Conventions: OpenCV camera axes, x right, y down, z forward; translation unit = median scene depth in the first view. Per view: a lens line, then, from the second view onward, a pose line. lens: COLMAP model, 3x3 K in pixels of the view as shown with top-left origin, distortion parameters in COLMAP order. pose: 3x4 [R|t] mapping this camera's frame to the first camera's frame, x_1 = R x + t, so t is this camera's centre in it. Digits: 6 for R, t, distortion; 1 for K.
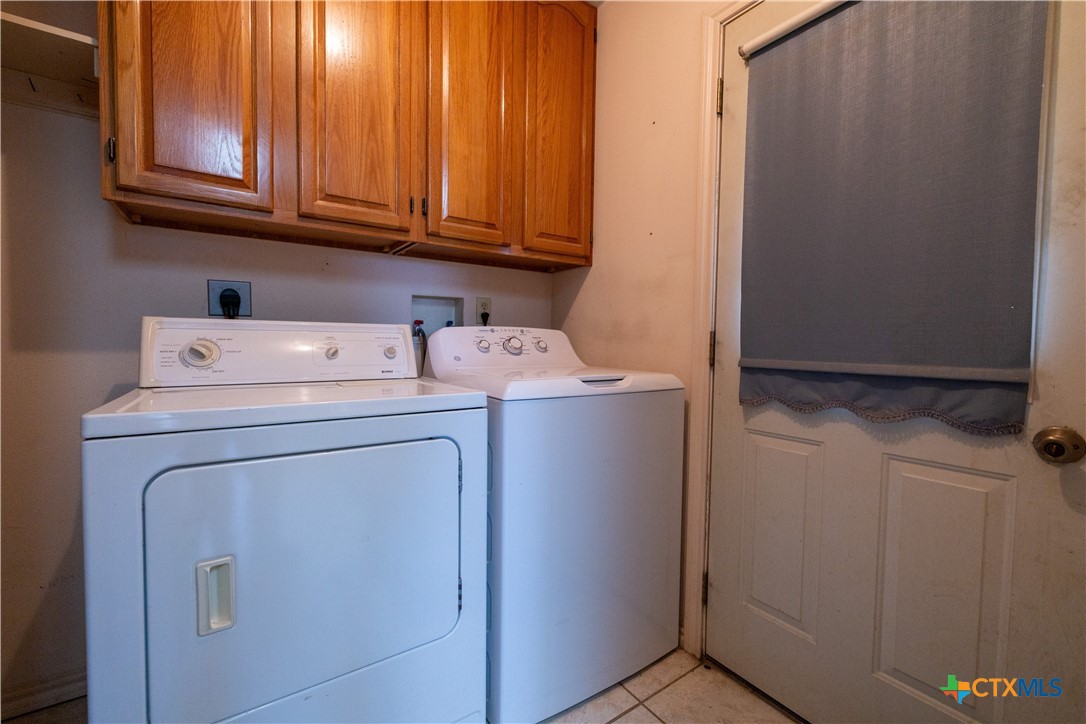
lens RADIAL K [[455.8, 0, 539.7], [0, 455.8, 355.3], [0, 0, 1]] dist [-0.001050, 0.000419]
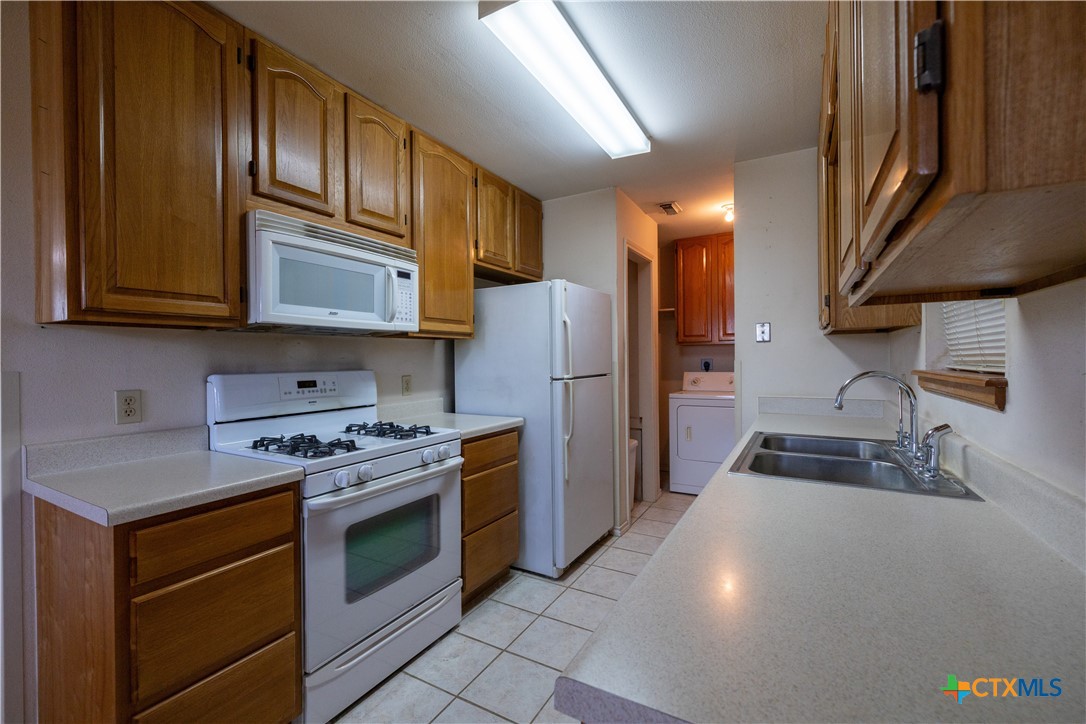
lens RADIAL K [[455.8, 0, 546.3], [0, 455.8, 358.9], [0, 0, 1]] dist [-0.001050, 0.000419]
pose [[0.420164, -0.023580, -0.907142, 2.155317], [-0.023527, 0.999043, -0.036866, -0.025307], [0.907143, 0.036832, 0.419207, -1.695282]]
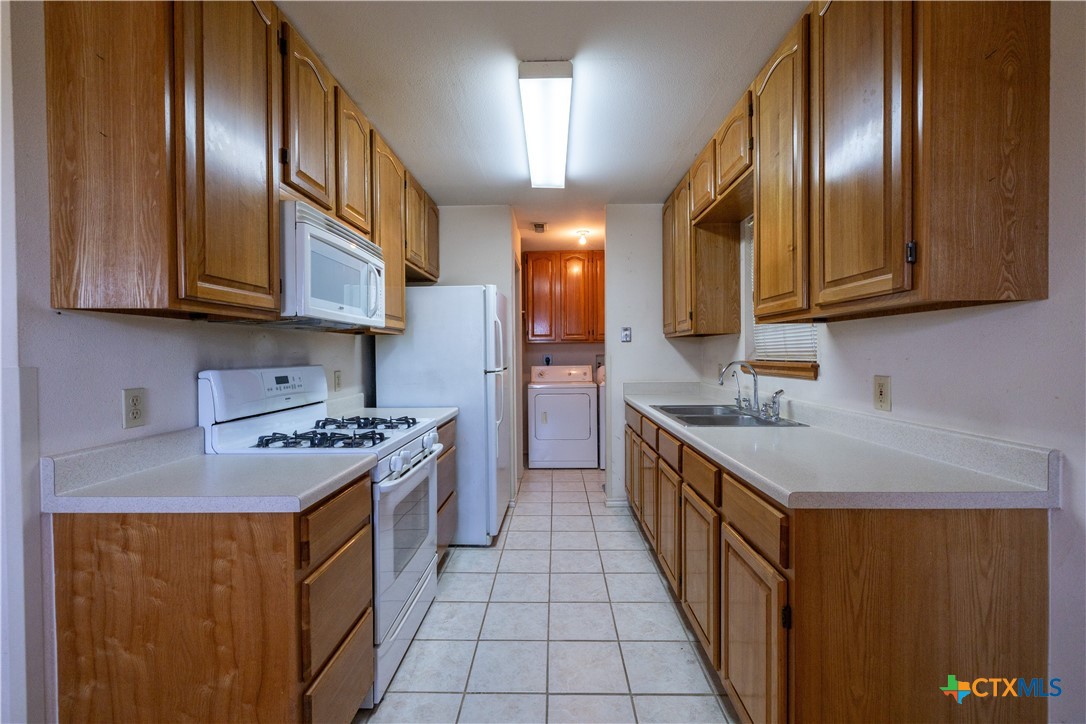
lens RADIAL K [[455.8, 0, 544.5], [0, 455.8, 360.3], [0, 0, 1]] dist [-0.001050, 0.000419]
pose [[0.796418, -0.017822, -0.604484, 1.954132], [-0.003372, 0.999419, -0.033908, 0.008404], [0.604737, 0.029043, 0.795896, -2.504657]]
